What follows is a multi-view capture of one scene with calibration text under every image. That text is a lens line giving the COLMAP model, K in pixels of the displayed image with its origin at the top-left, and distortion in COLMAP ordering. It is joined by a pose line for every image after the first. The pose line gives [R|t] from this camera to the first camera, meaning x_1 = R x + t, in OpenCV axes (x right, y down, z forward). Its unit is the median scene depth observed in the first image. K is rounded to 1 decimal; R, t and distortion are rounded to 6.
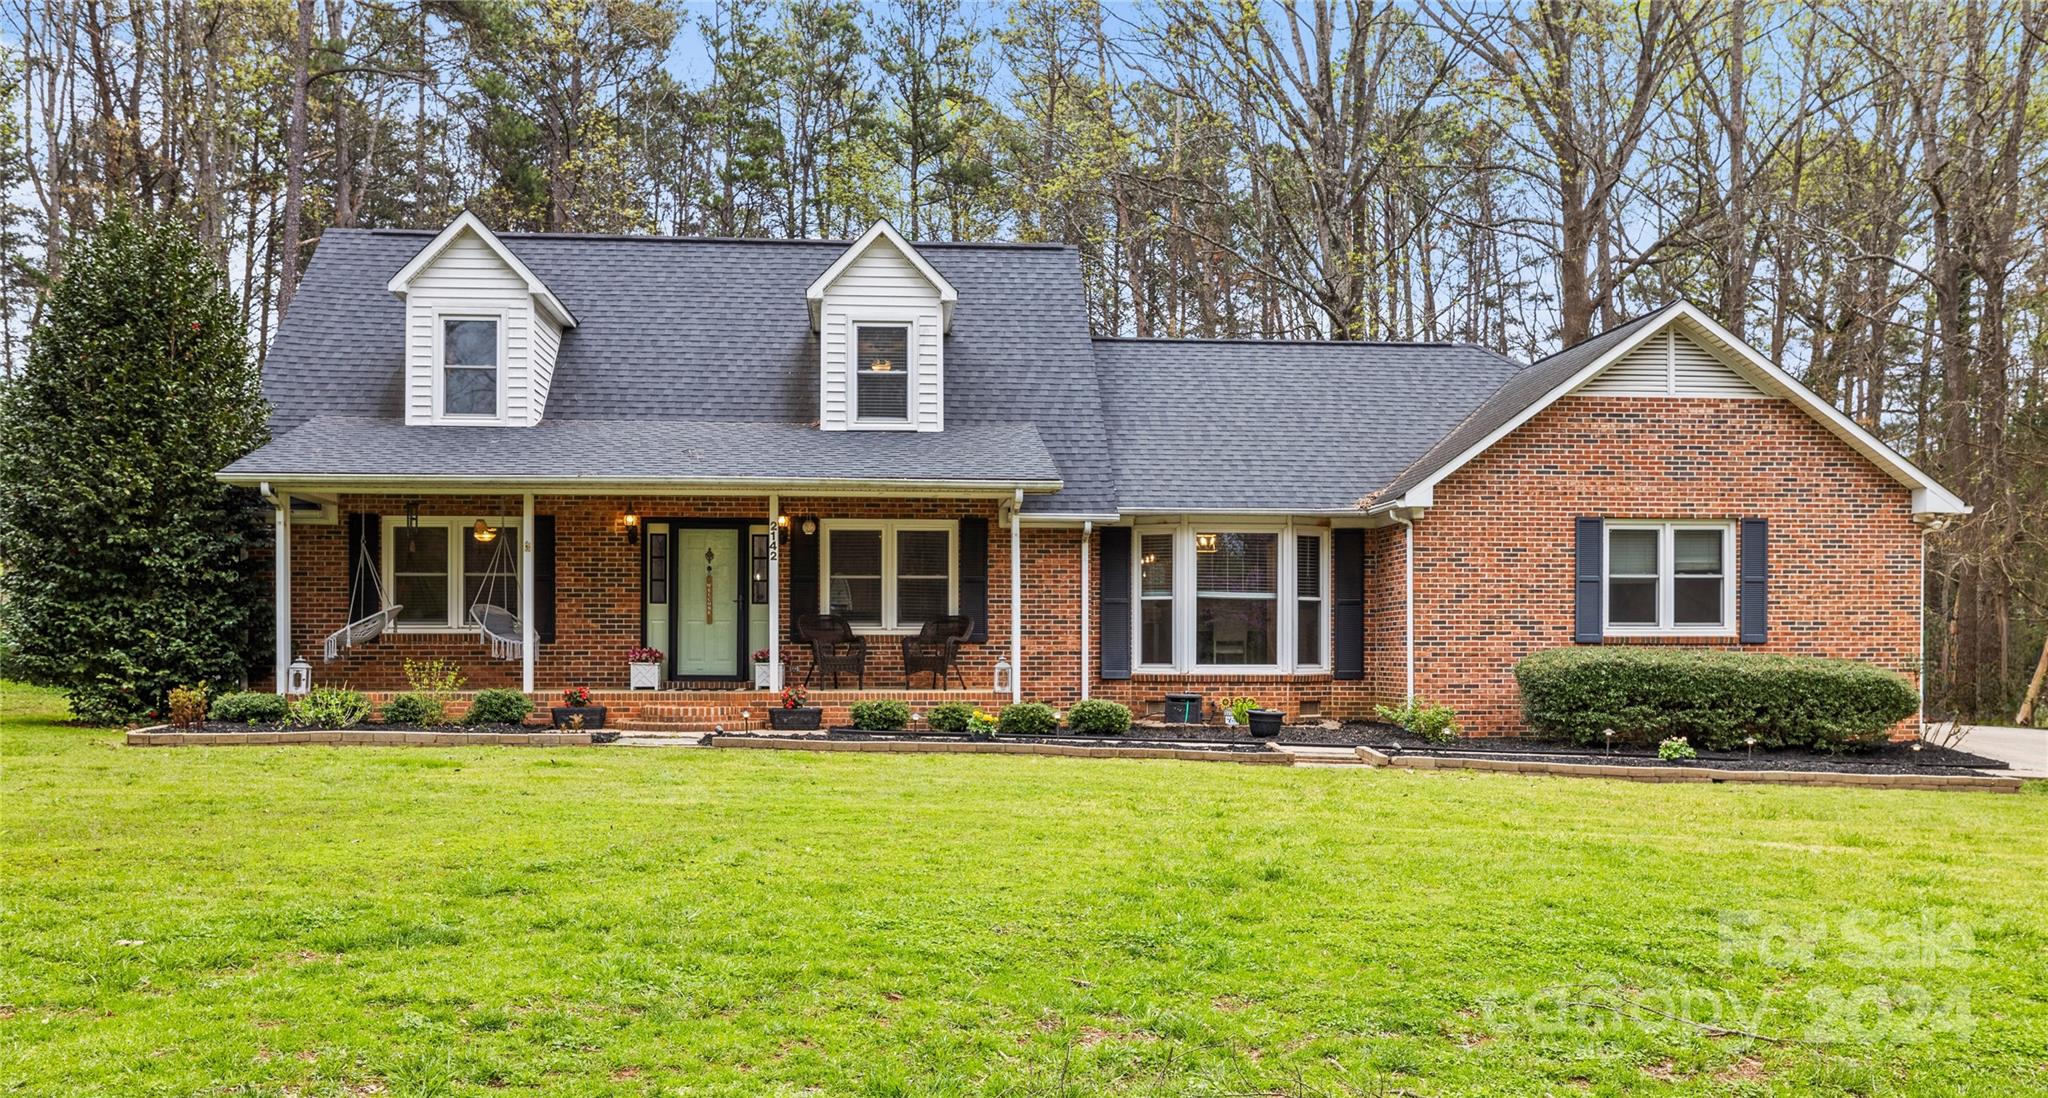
lens RADIAL K [[1661.4, 0, 1027.0], [0, 1661.4, 671.1], [0, 0, 1]] dist [-0.012129, 0.000153]
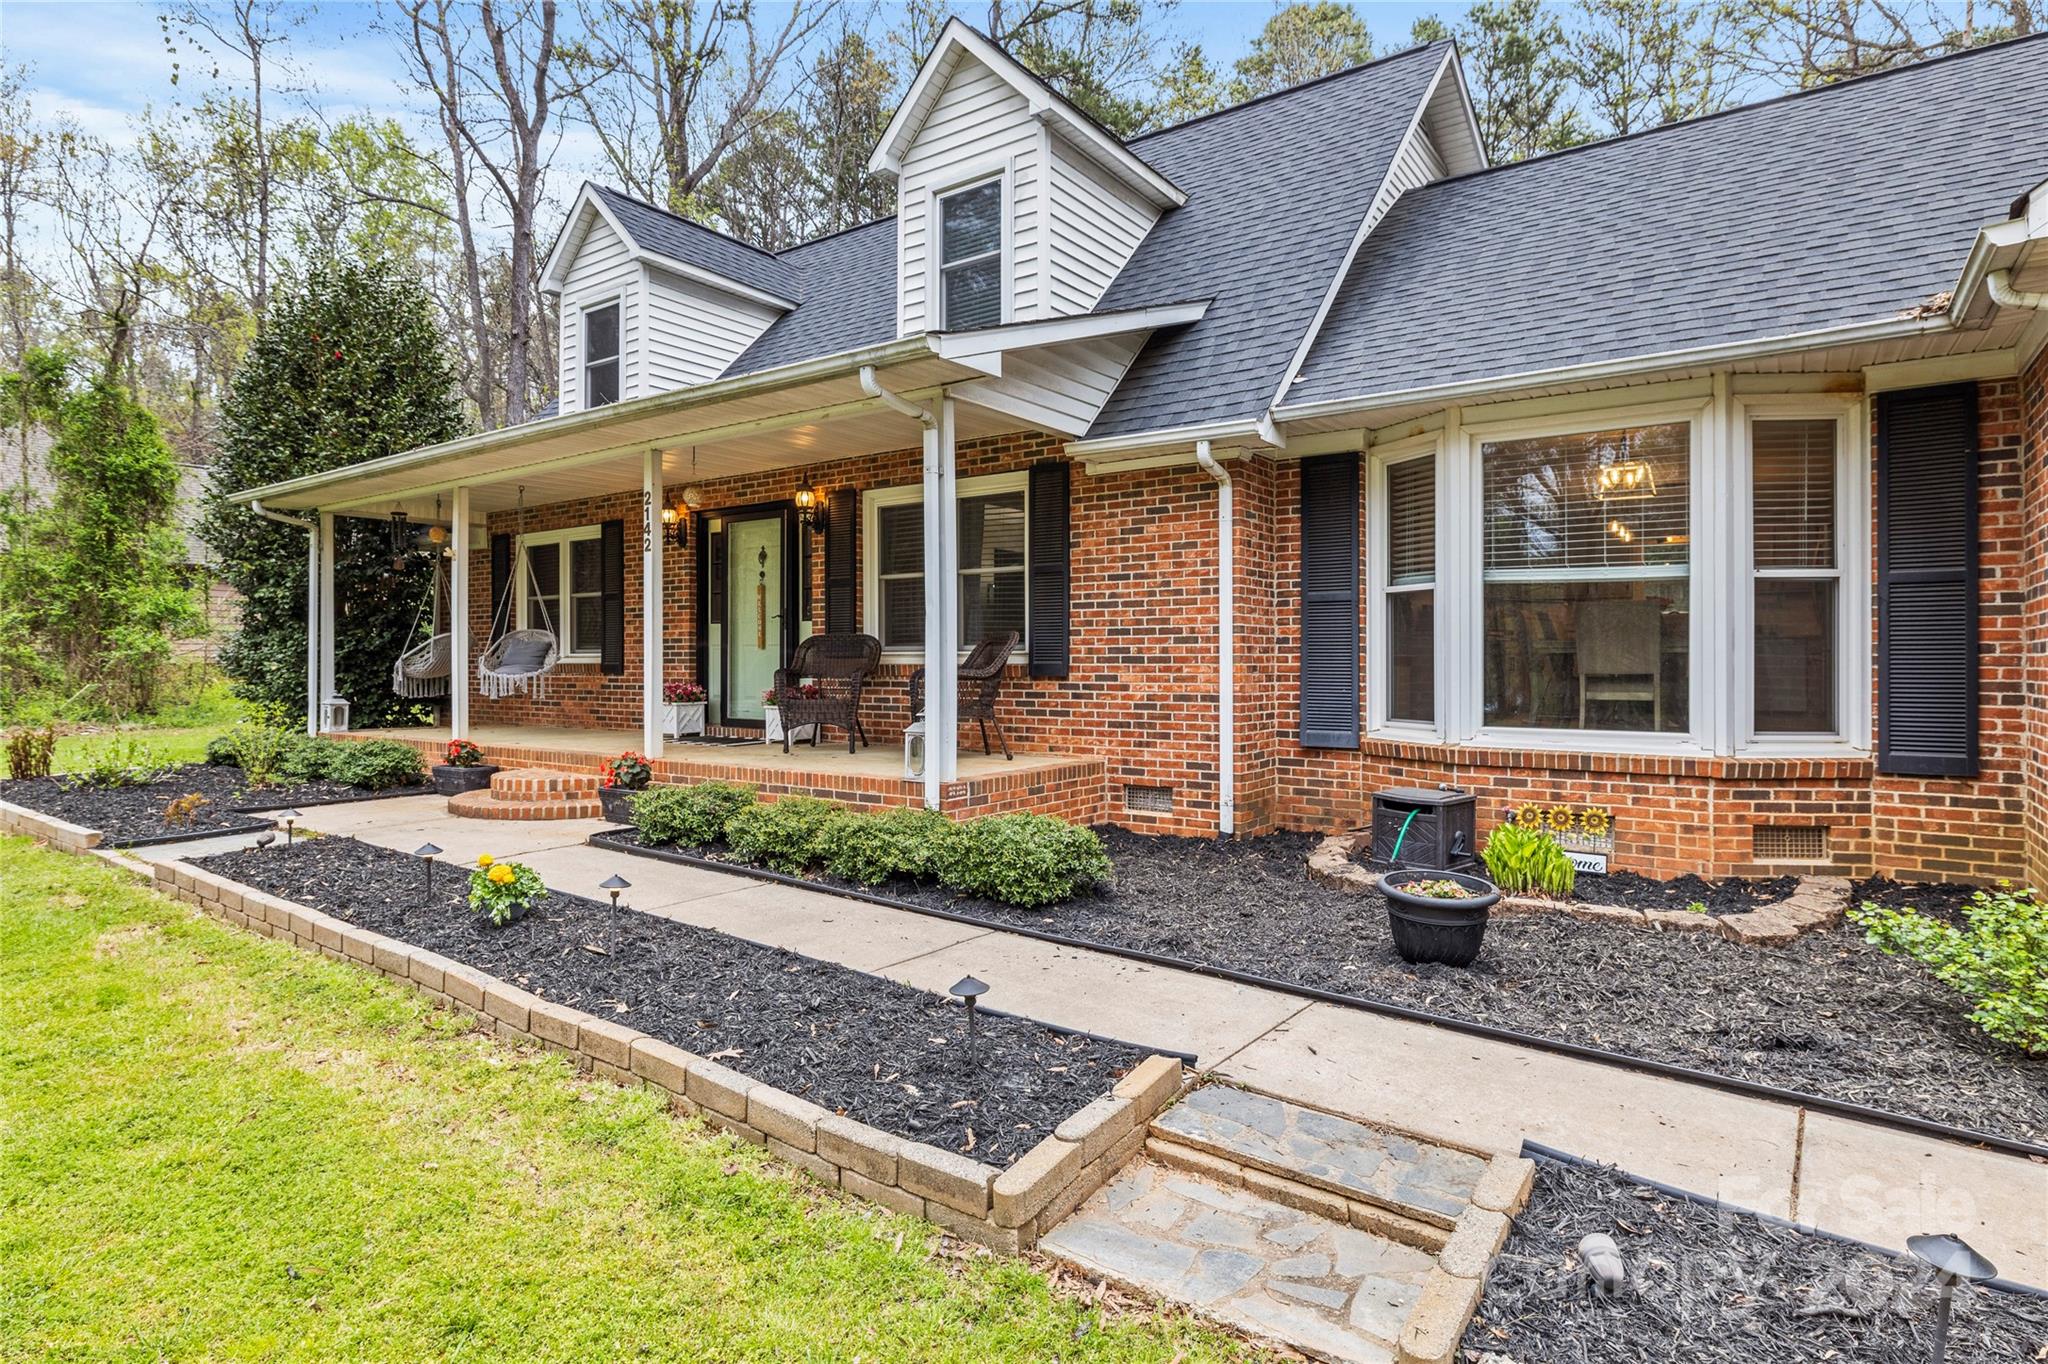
lens RADIAL K [[1098.6, 0, 1013.9], [0, 1098.6, 665.6], [0, 0, 1]] dist [-0.000189, 0.000738]
pose [[0.756627, 0.000442, -0.653846, 0.210769], [-0.006573, 0.999954, -0.006929, -0.018546], [0.653813, 0.009540, 0.756596, 0.702979]]
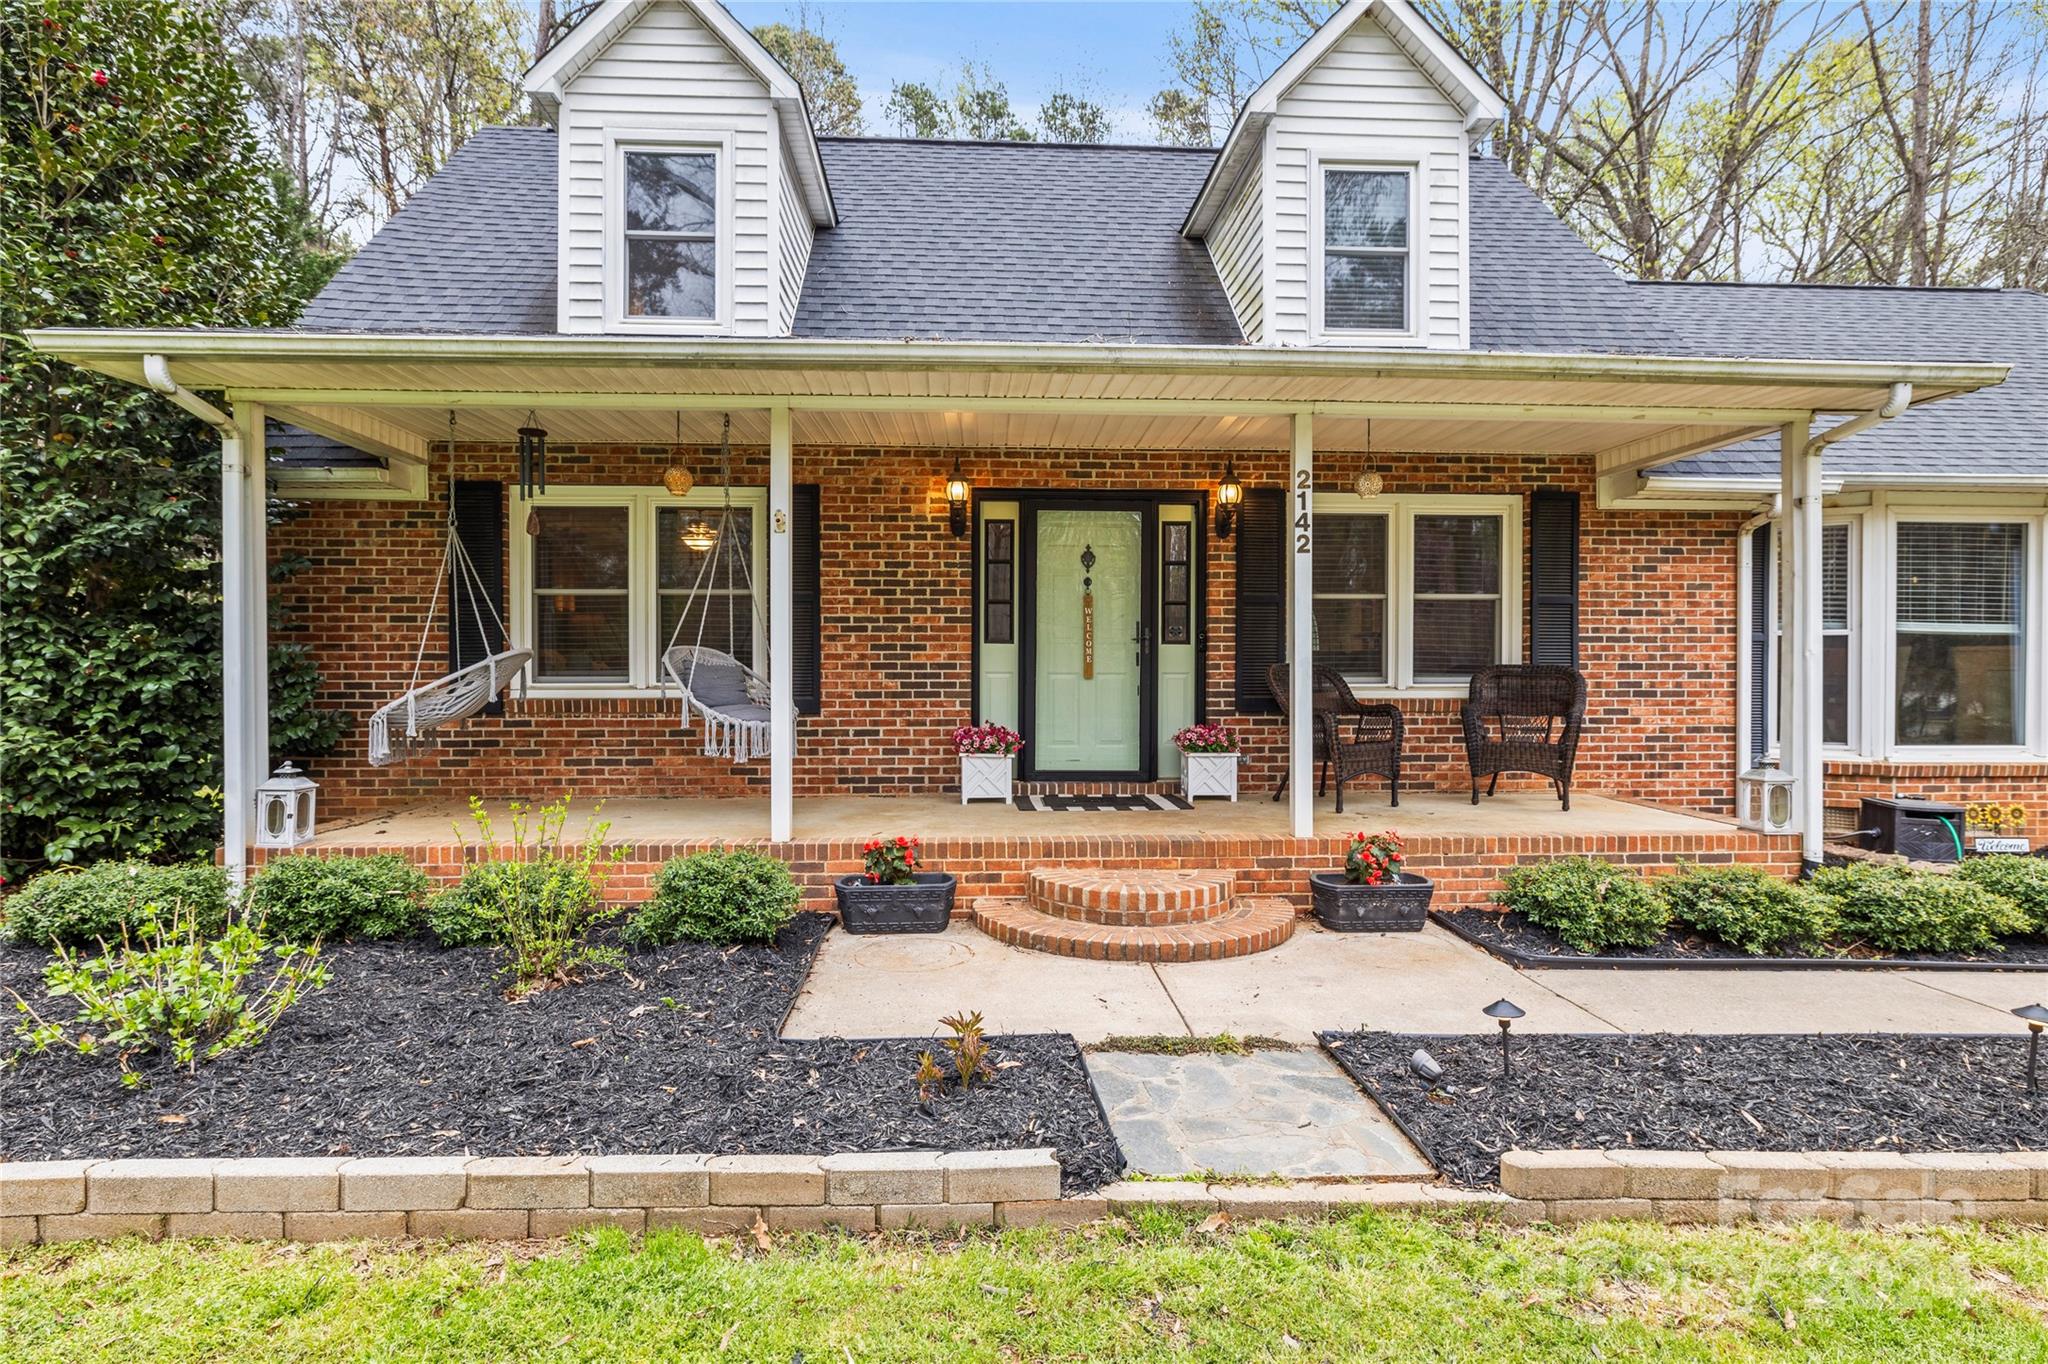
lens RADIAL K [[1045.5, 0, 1020.6], [0, 1045.5, 675.1], [0, 0, 1]] dist [-0.001149, 0.001225]
pose [[0.999570, 0.000287, -0.029320, -0.203267], [-0.000333, 0.999999, -0.001561, -0.029098], [0.029320, 0.001571, 0.999569, 0.641006]]
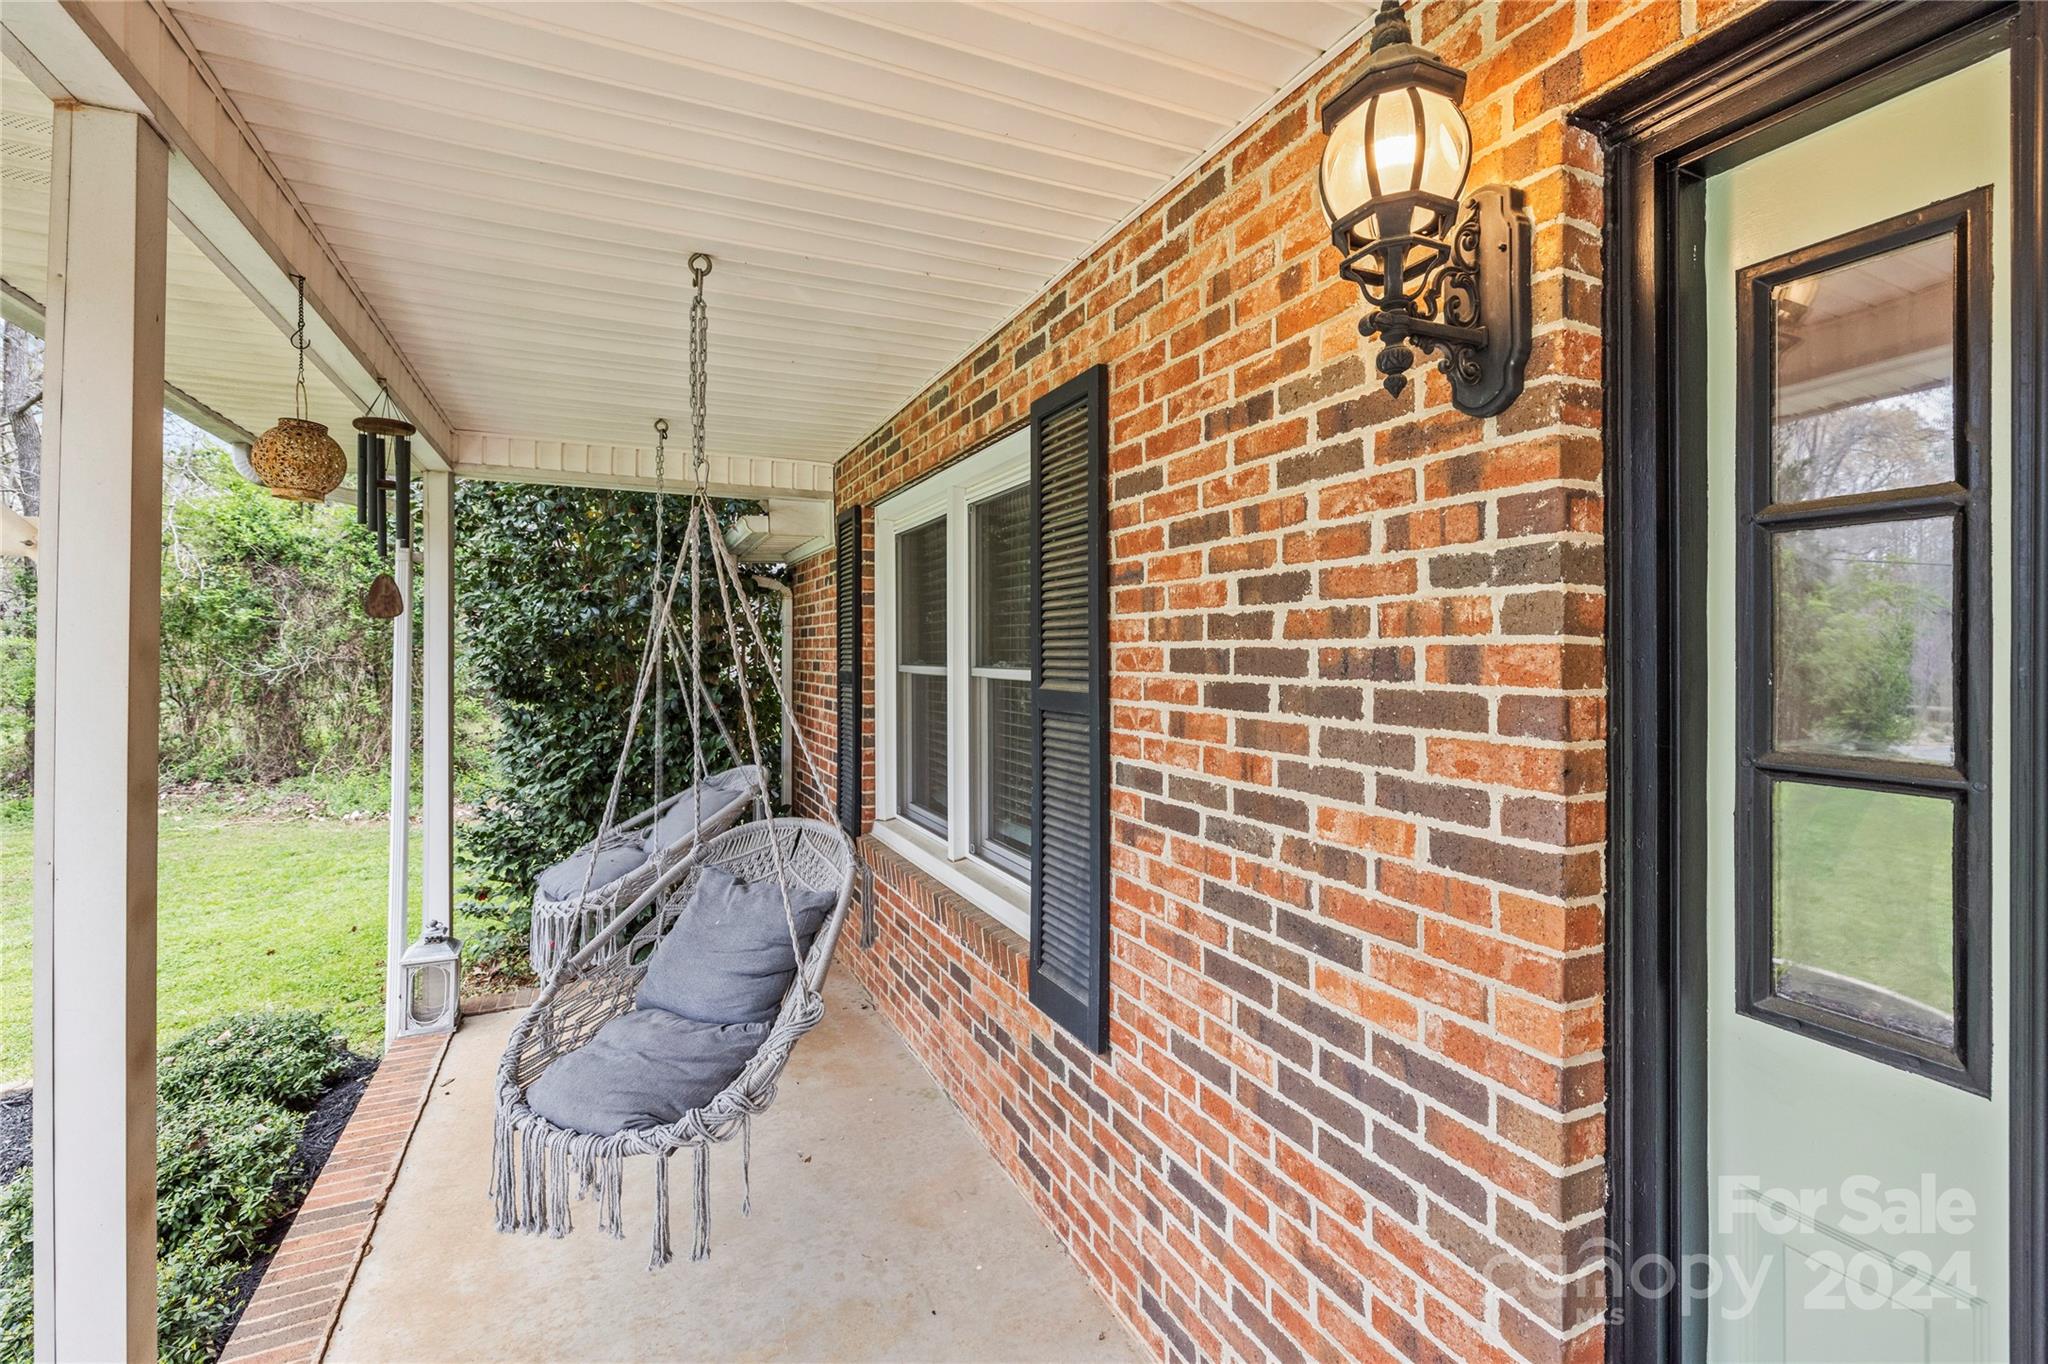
lens RADIAL K [[881.7, 0, 998.9], [0, 881.7, 647.8], [0, 0, 1]] dist [-0.001708, -0.000183]
pose [[0.327330, -0.003316, -0.944904, -0.192694], [-0.011689, 0.999903, -0.007558, -0.060246], [0.944838, 0.013518, 0.327260, 0.938586]]
